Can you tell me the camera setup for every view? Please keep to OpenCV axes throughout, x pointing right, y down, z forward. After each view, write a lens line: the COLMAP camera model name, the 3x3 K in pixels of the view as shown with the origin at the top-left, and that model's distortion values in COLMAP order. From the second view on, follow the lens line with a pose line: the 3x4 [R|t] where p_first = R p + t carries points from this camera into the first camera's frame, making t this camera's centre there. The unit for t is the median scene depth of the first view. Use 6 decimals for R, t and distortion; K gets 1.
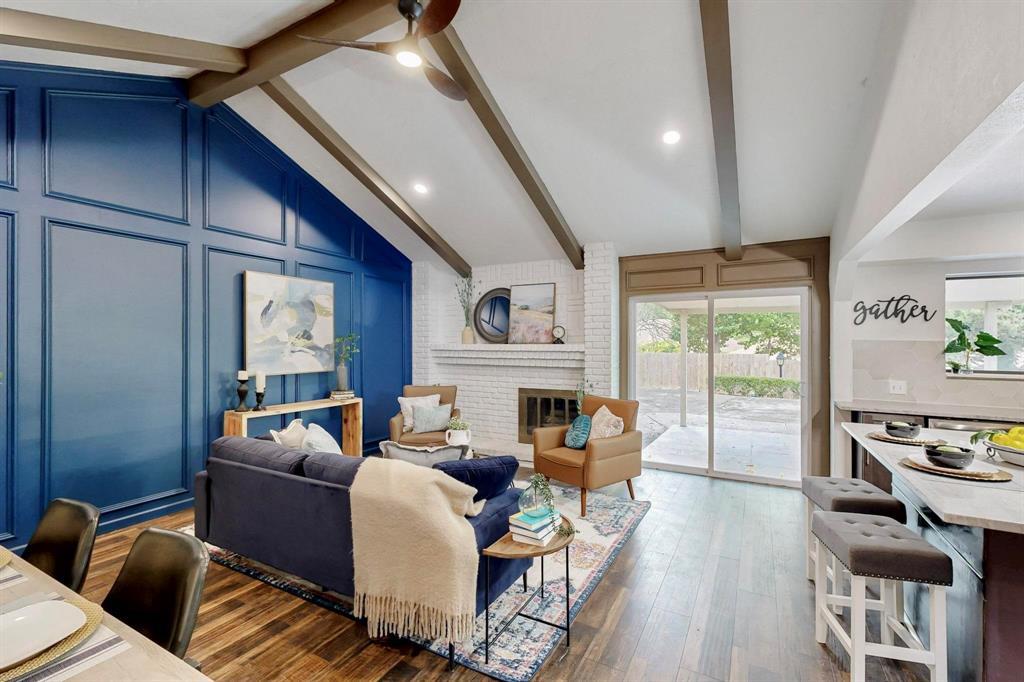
lens RADIAL K [[449.0, 0, 512.2], [0, 449.0, 347.4], [0, 0, 1]] dist [-0.003761, 0.000409]
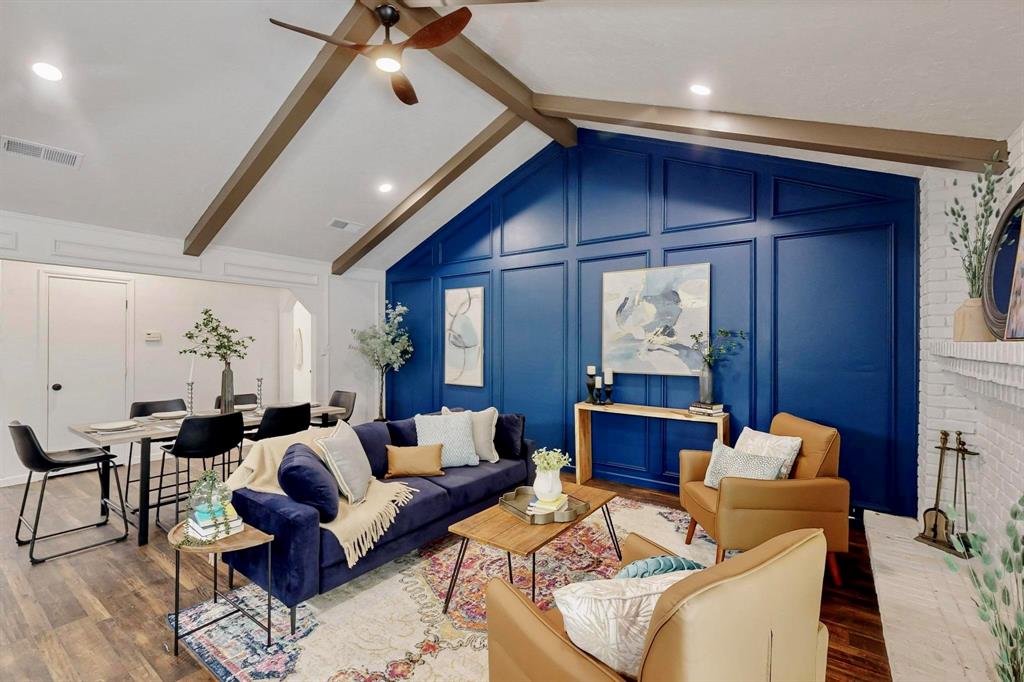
lens RADIAL K [[449.0, 0, 509.1], [0, 449.0, 342.3], [0, 0, 1]] dist [-0.003761, 0.000409]
pose [[-0.123447, 0.000526, -0.992351, 0.454506], [-0.007880, 0.999968, 0.001510, -0.005329], [0.992320, 0.008006, -0.123439, 0.837244]]
